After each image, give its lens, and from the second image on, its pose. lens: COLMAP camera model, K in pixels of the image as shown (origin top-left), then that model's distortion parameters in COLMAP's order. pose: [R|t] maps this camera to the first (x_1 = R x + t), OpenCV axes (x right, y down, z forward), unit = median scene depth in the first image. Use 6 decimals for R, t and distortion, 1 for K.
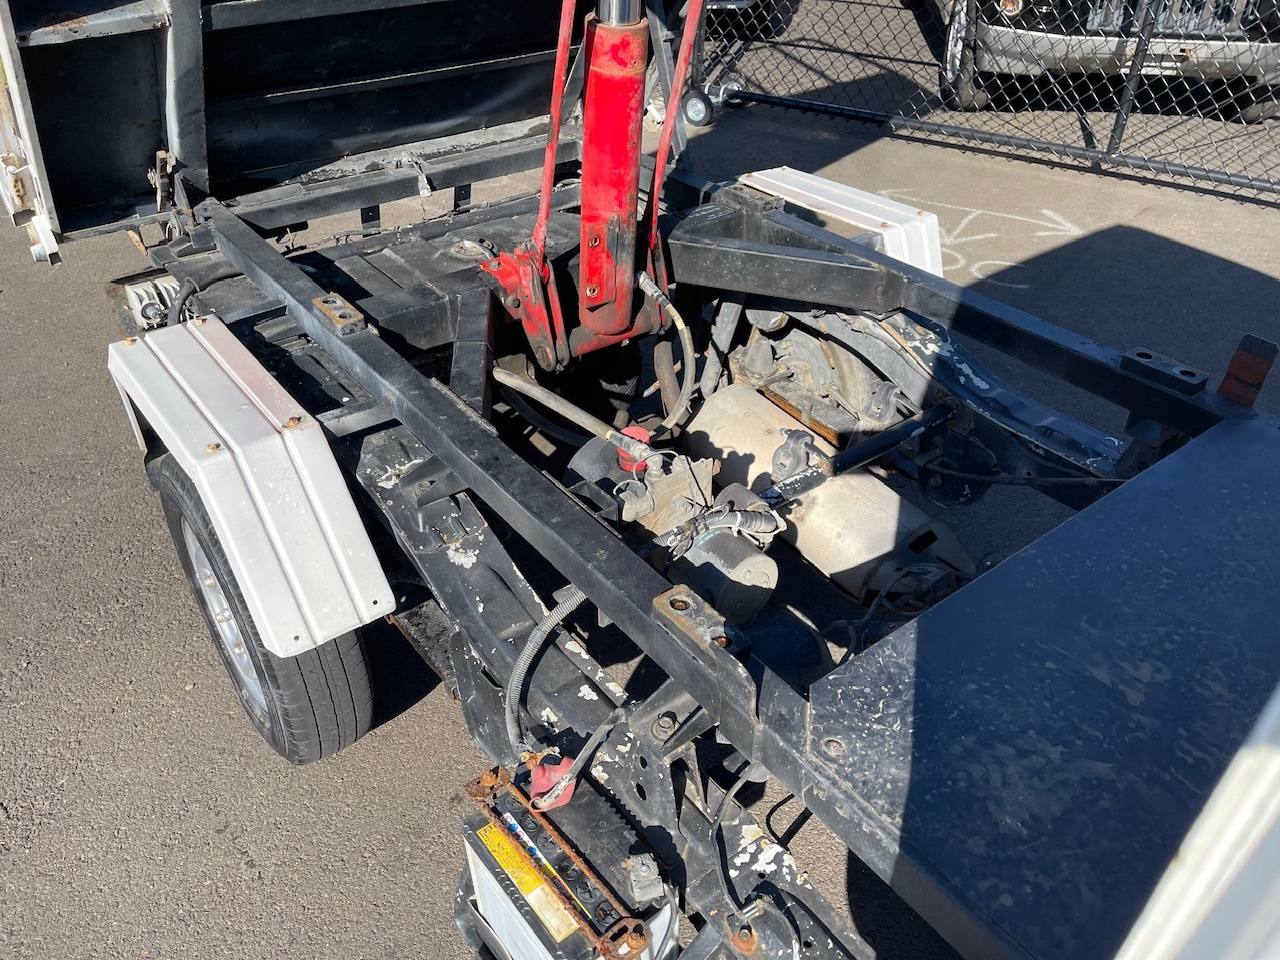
lens RADIAL K [[972.2, 0, 651.3], [0, 972.2, 481.6], [0, 0, 1]] dist [0.066034, -0.083282]
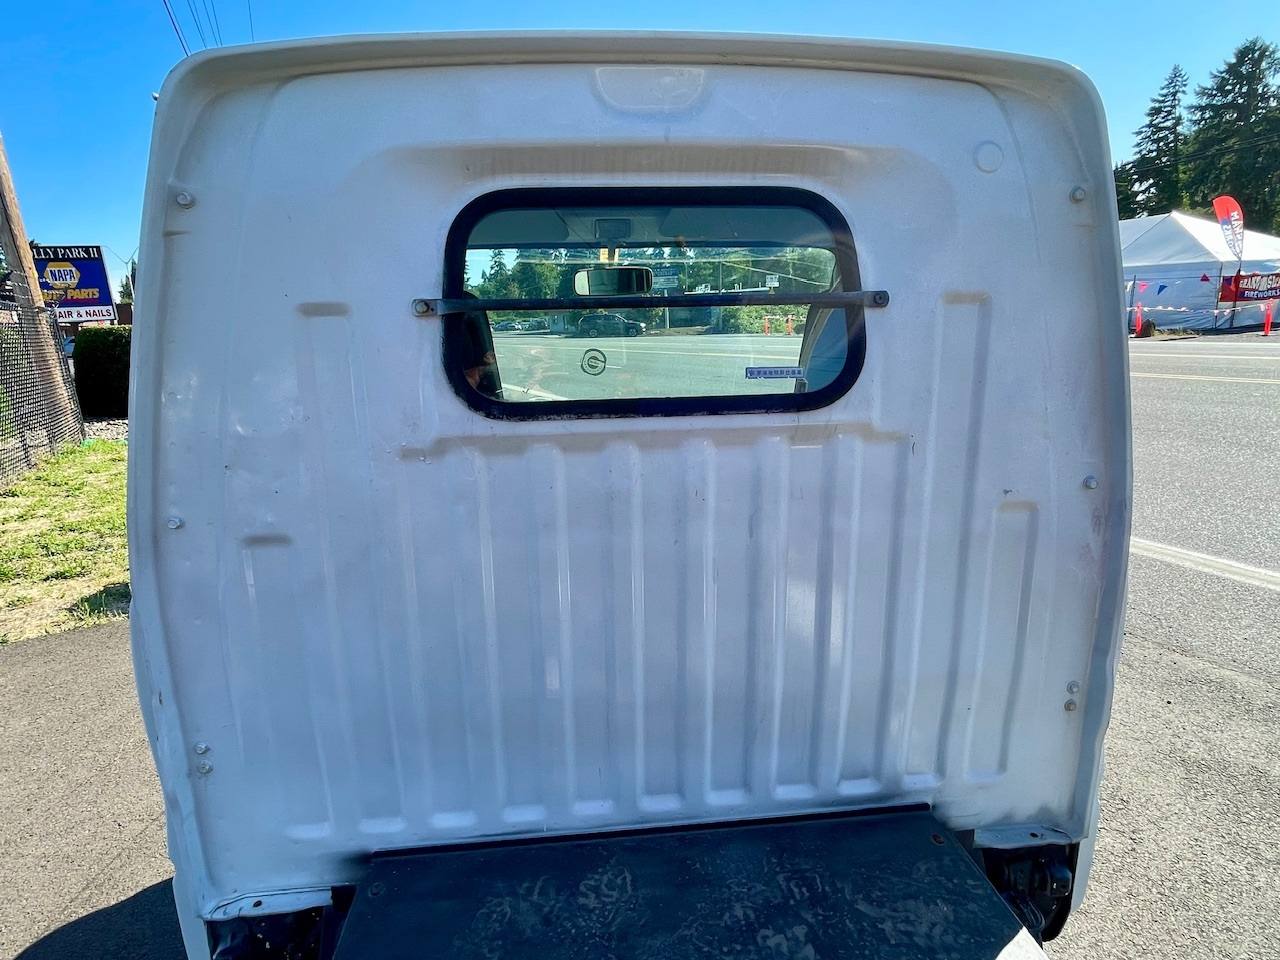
lens RADIAL K [[717.0, 0, 629.7], [0, 717.0, 485.7], [0, 0, 1]] dist [0.000987, 0.001233]
pose [[-0.844847, -0.111115, 0.523341, 0.058989], [0.324699, 0.670953, 0.666628, -0.259990], [-0.425210, 0.733127, -0.530774, 0.309802]]
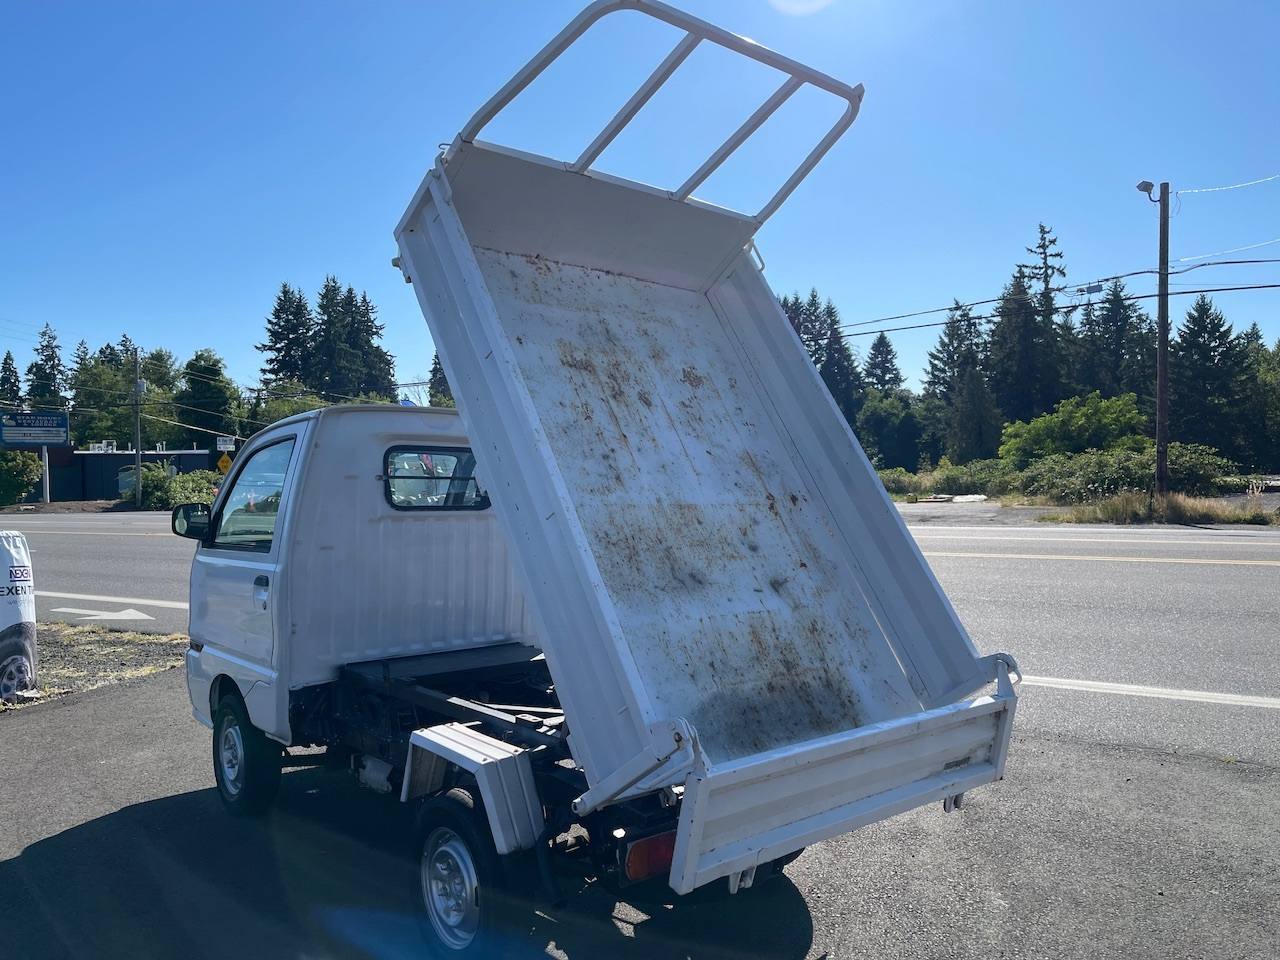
lens RADIAL K [[972.2, 0, 652.2], [0, 972.2, 478.2], [0, 0, 1]] dist [0.066034, -0.083282]
pose [[-0.998335, -0.011022, -0.056623, -0.005225], [-0.041538, 0.818477, 0.573035, -0.865739], [0.040029, 0.574433, -0.817572, 1.165940]]
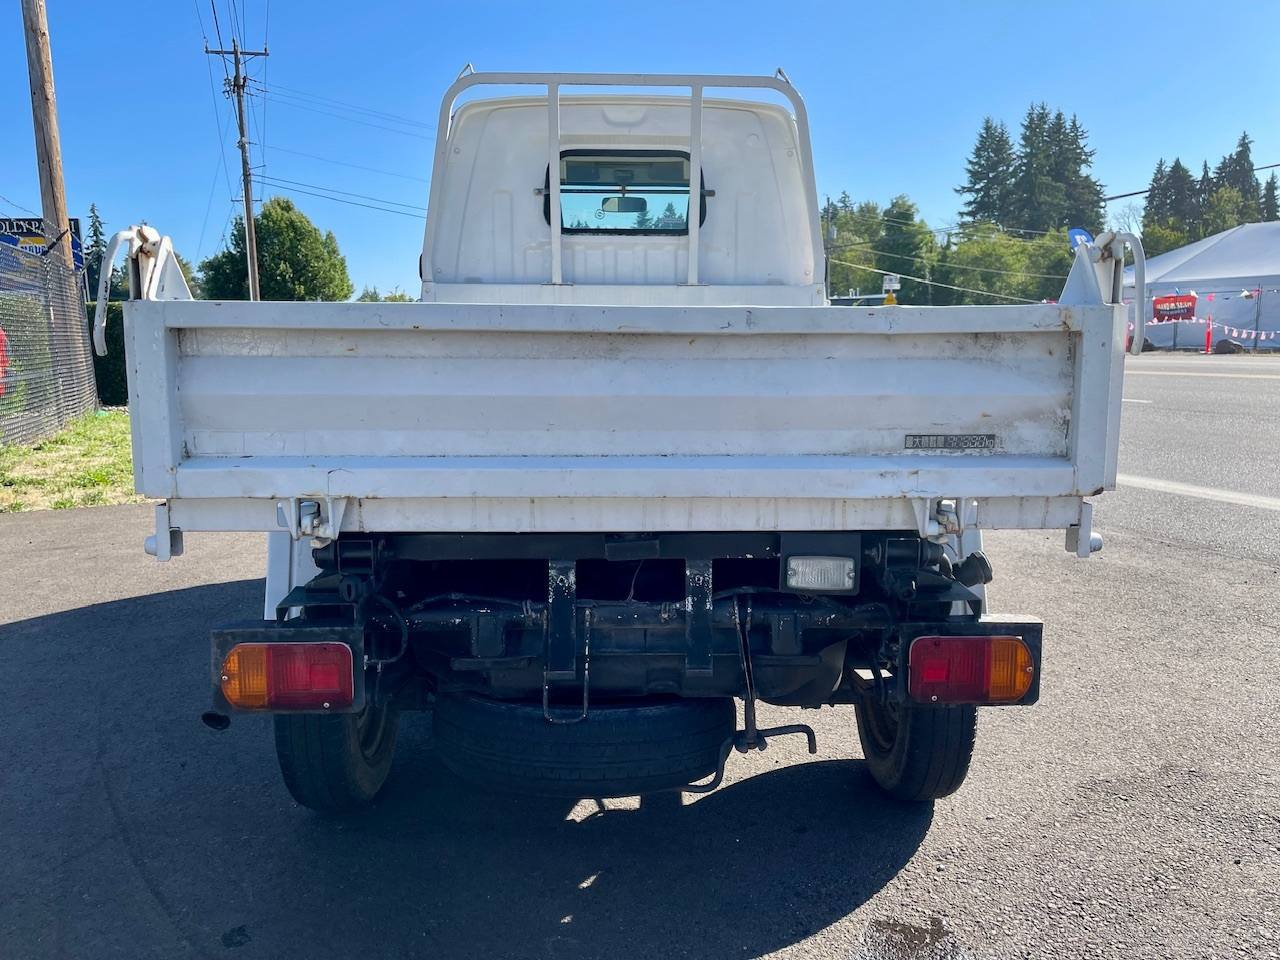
lens RADIAL K [[972.2, 0, 647.9], [0, 972.2, 469.3], [0, 0, 1]] dist [0.066034, -0.083282]
pose [[-0.806586, -0.090748, 0.584109, -0.410535], [0.337172, 0.741000, 0.580718, -0.474313], [-0.485524, 0.665345, -0.567083, 0.833049]]
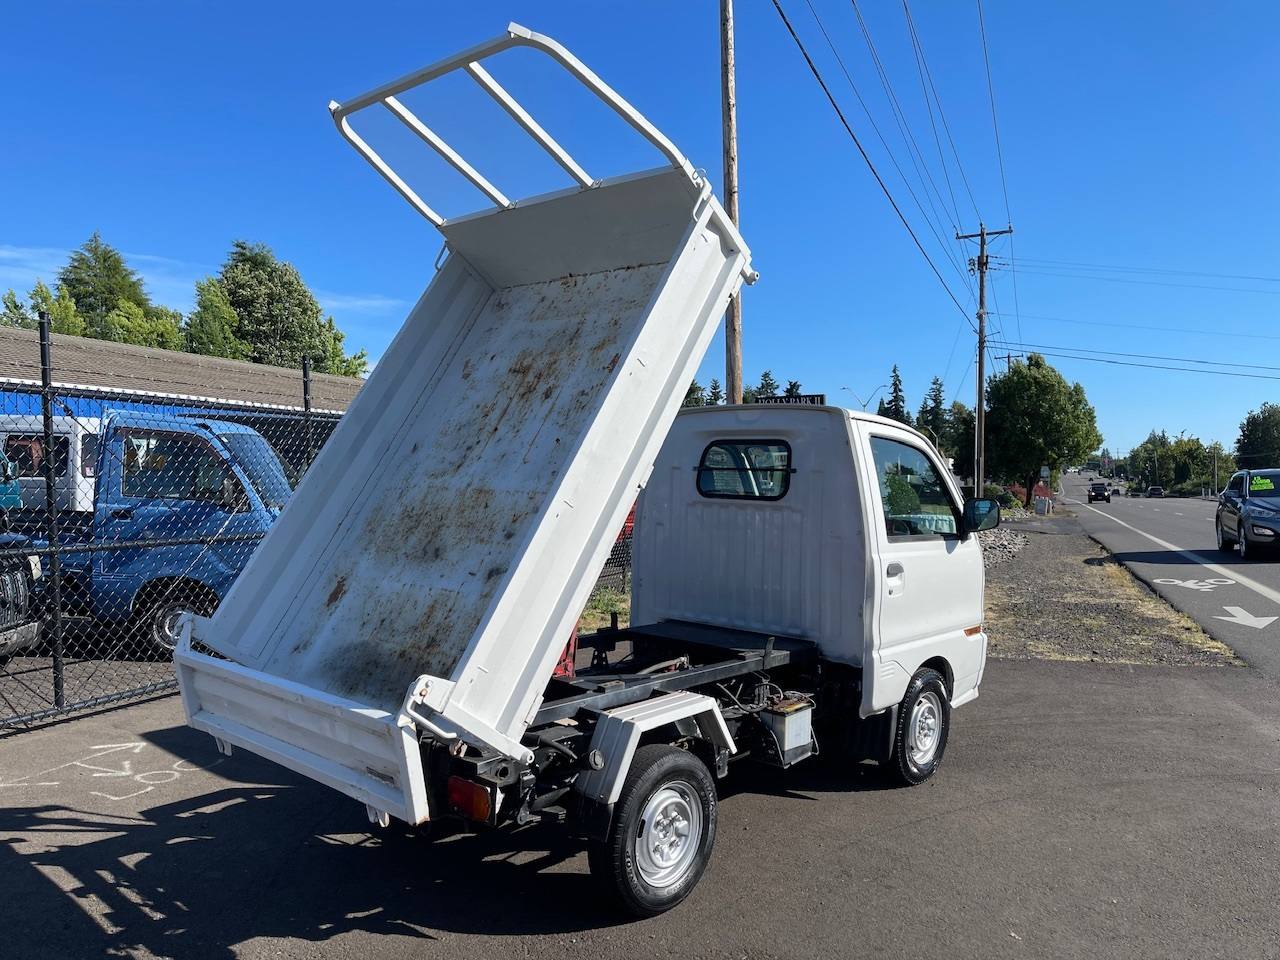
lens RADIAL K [[972.2, 0, 632.3], [0, 972.2, 471.4], [0, 0, 1]] dist [0.066034, -0.083282]
pose [[-0.164407, -0.014195, 0.986291, -1.130748], [0.557760, 0.823357, 0.104824, -0.351700], [-0.813557, 0.567347, -0.127448, 0.415126]]
